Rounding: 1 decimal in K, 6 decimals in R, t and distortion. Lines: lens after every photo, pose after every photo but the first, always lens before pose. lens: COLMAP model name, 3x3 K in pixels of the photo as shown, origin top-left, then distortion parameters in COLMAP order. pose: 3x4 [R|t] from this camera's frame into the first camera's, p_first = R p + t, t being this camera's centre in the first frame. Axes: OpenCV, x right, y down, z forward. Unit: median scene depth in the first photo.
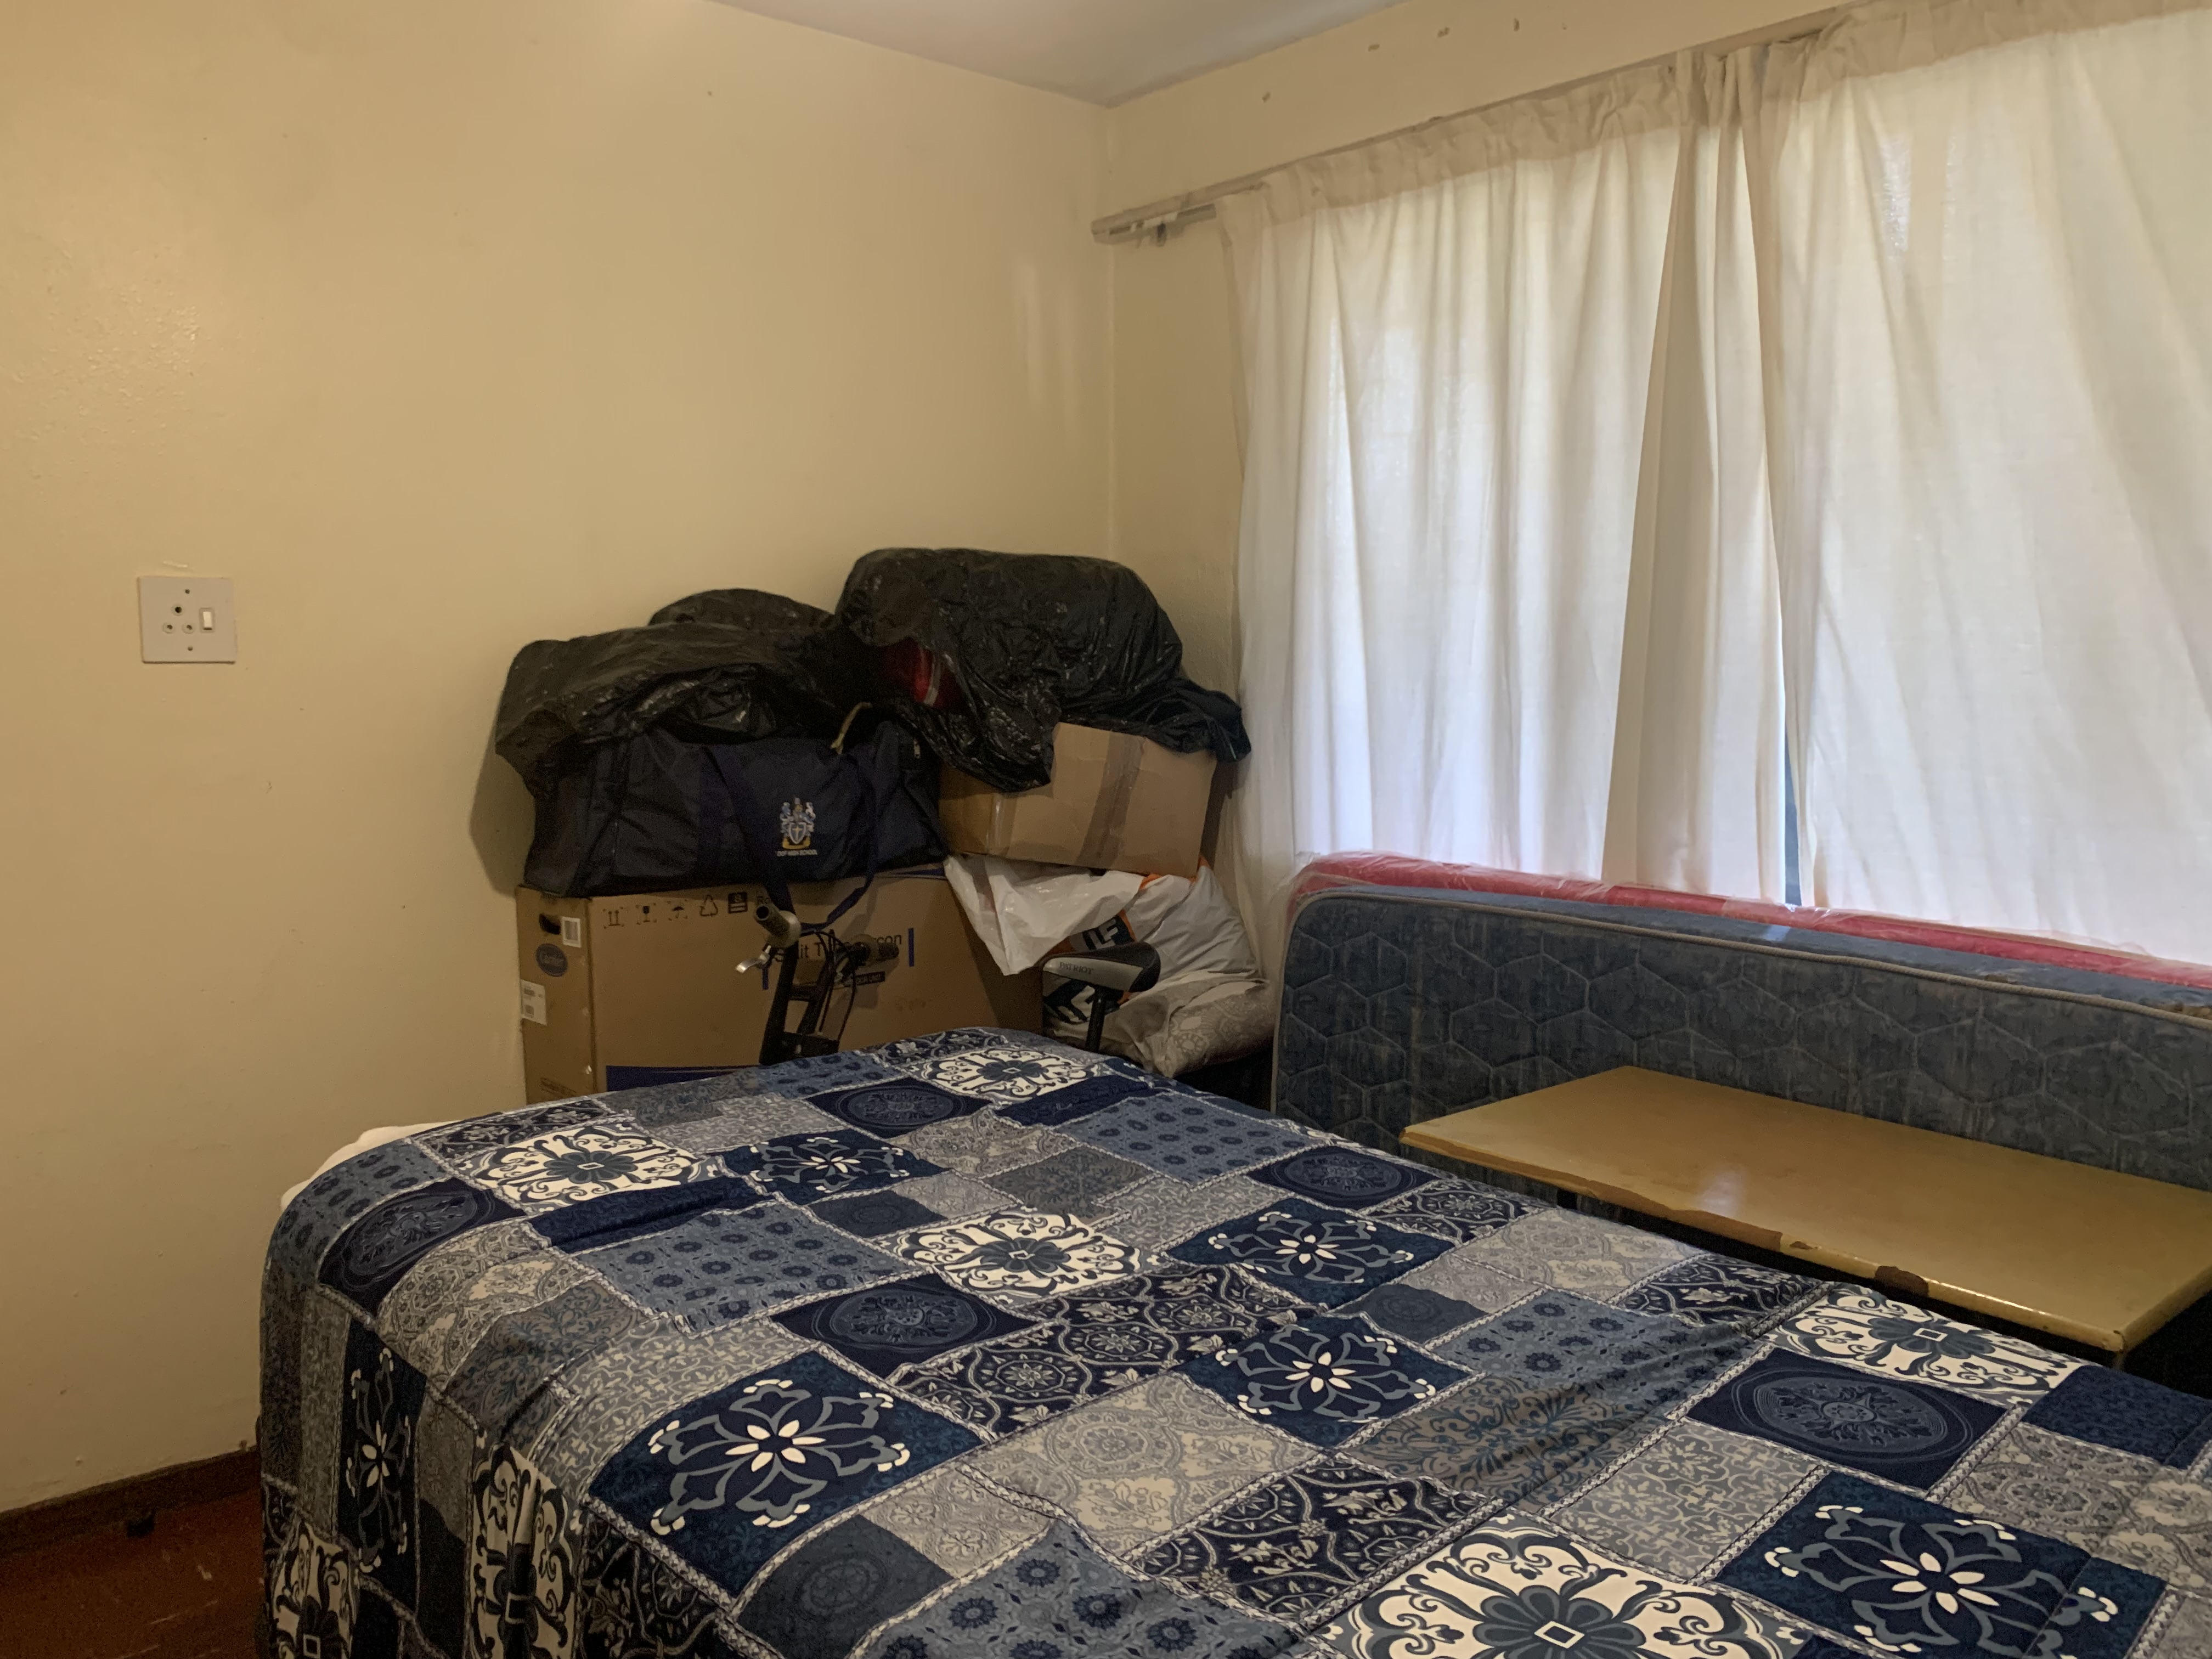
lens RADIAL K [[1665.7, 0, 1142.1], [0, 1665.7, 829.0], [0, 0, 1]] dist [0.063923, -0.002519]
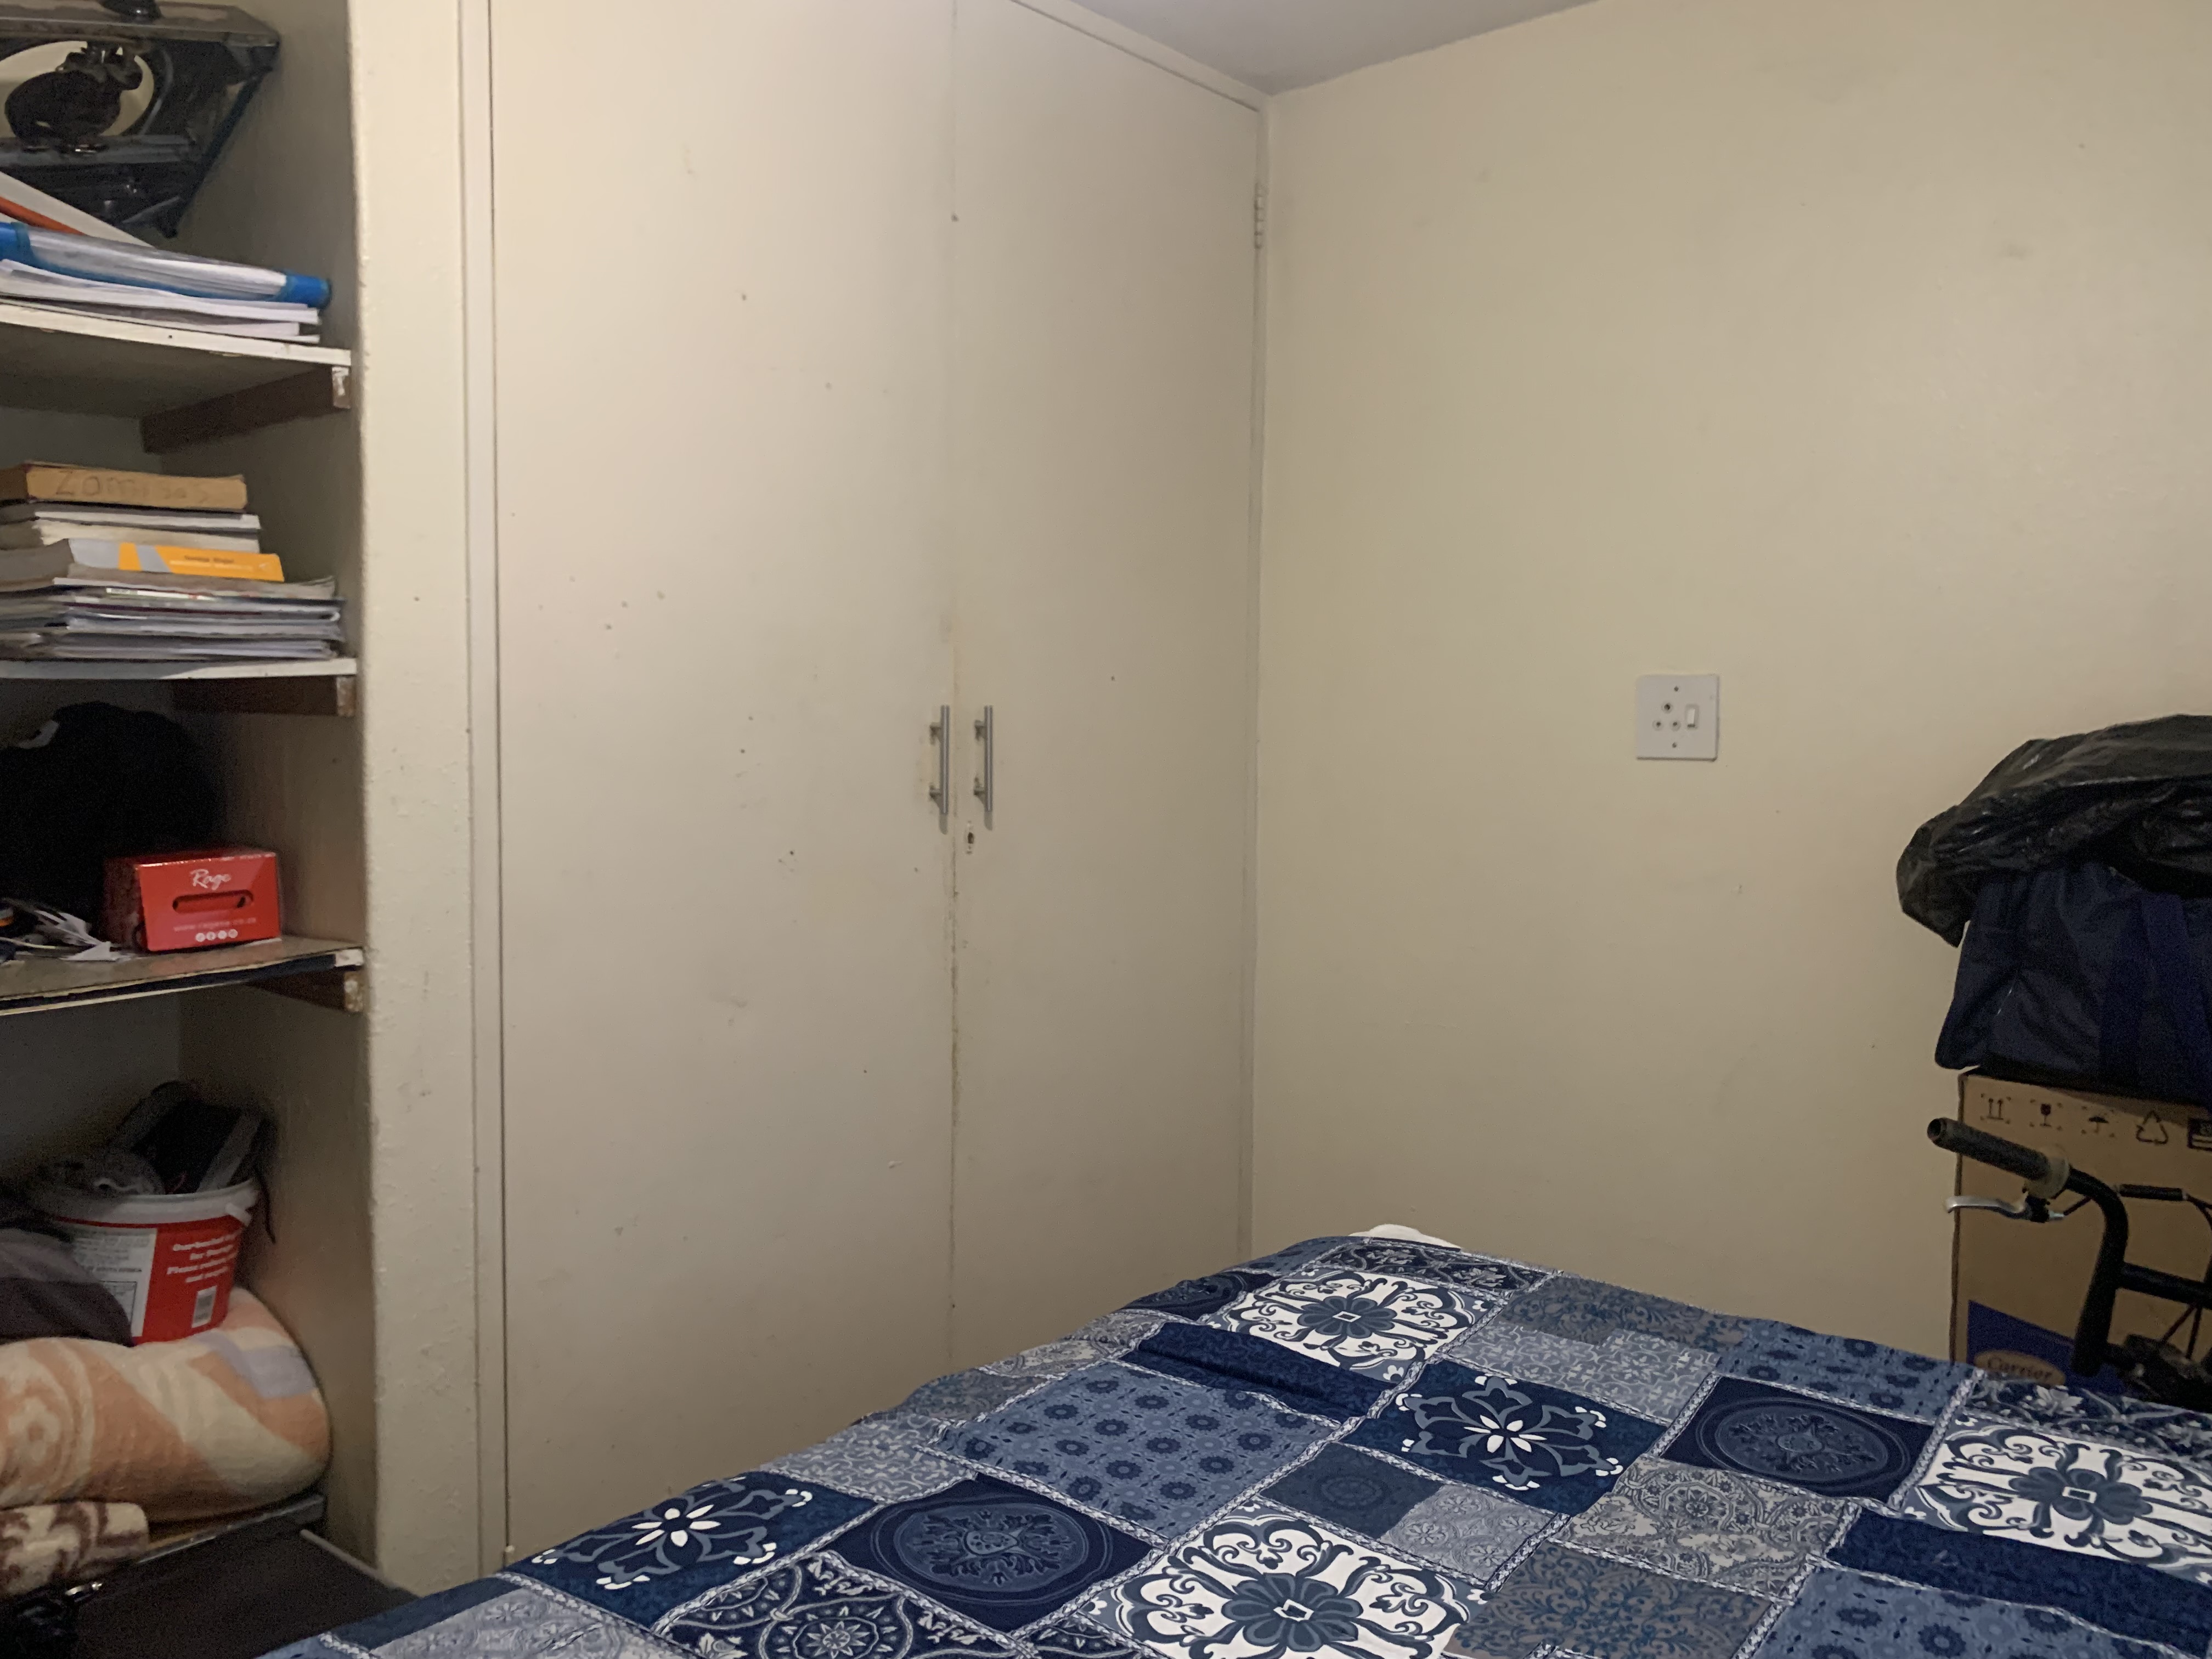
lens RADIAL K [[1732.6, 0, 1106.0], [0, 1732.6, 829.5], [0, 0, 1]] dist [-0.000411, 0.002149]
pose [[0.154912, 0.063543, -0.985883, 0.527978], [-0.117006, 0.992086, 0.045558, -0.082850], [0.980975, 0.108296, 0.161121, 0.660275]]
